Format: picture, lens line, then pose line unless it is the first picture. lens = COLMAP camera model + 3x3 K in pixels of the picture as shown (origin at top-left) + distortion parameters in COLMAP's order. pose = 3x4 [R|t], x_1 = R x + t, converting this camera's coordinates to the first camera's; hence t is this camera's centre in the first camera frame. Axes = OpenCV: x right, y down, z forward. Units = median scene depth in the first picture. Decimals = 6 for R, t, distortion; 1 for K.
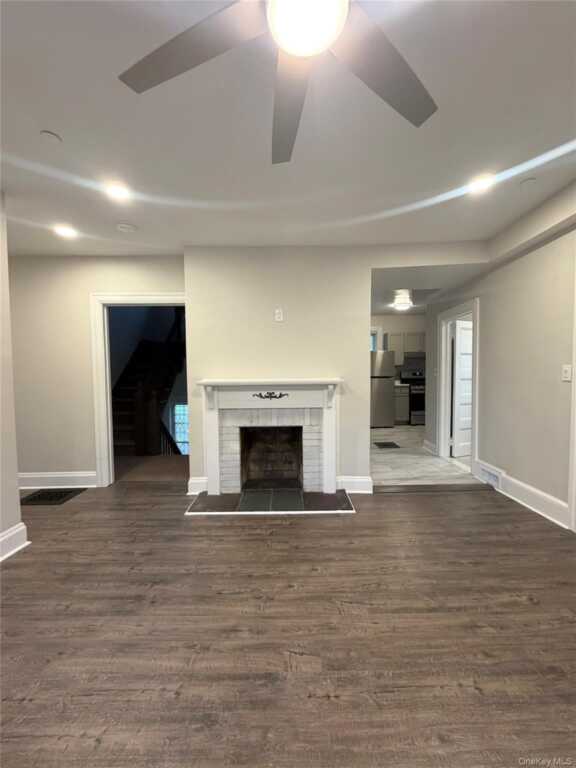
lens RADIAL K [[317.5, 0, 288.0], [0, 317.5, 384.0], [0, 0, 1]] dist [-0.001138, -0.000262]
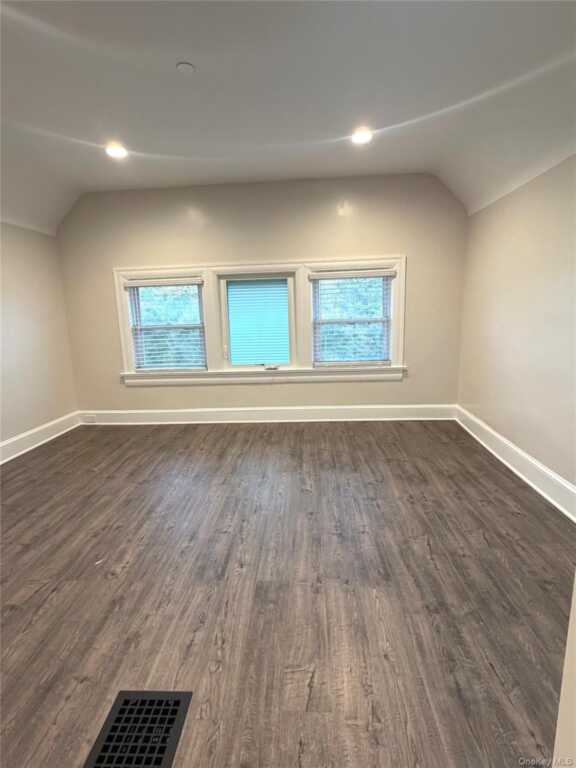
lens RADIAL K [[378.6, 0, 288.0], [0, 378.6, 384.0], [0, 0, 1]] dist [-0.000712, 0.000517]
pose [[-0.061814, 0.197426, -0.978367, 1.185547], [-0.014962, 0.979948, 0.198690, -0.038725], [0.997976, 0.026920, -0.057621, 1.093041]]
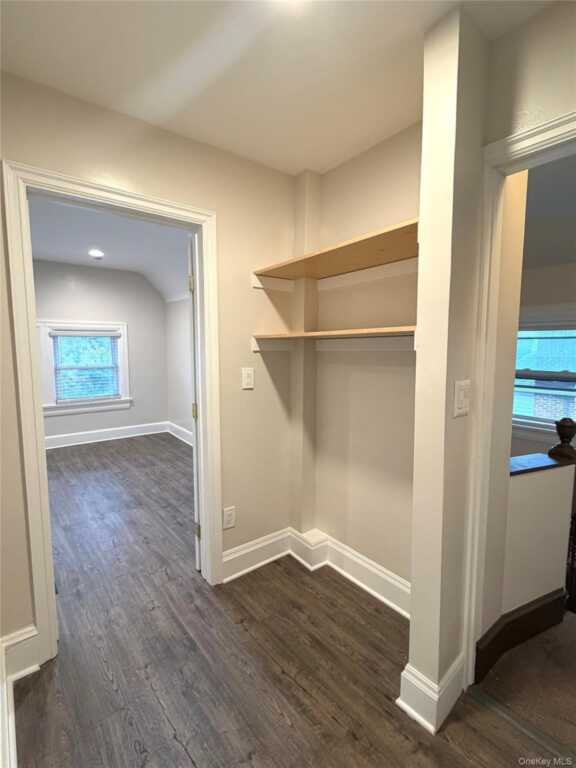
lens RADIAL K [[376.3, 0, 288.0], [0, 376.3, 384.0], [0, 0, 1]] dist [0.025109, -0.000075]
pose [[0.624763, 0.085766, -0.776090, 2.261413], [-0.042080, 0.996203, 0.076216, -0.130695], [0.779679, -0.014960, 0.626000, 0.674670]]
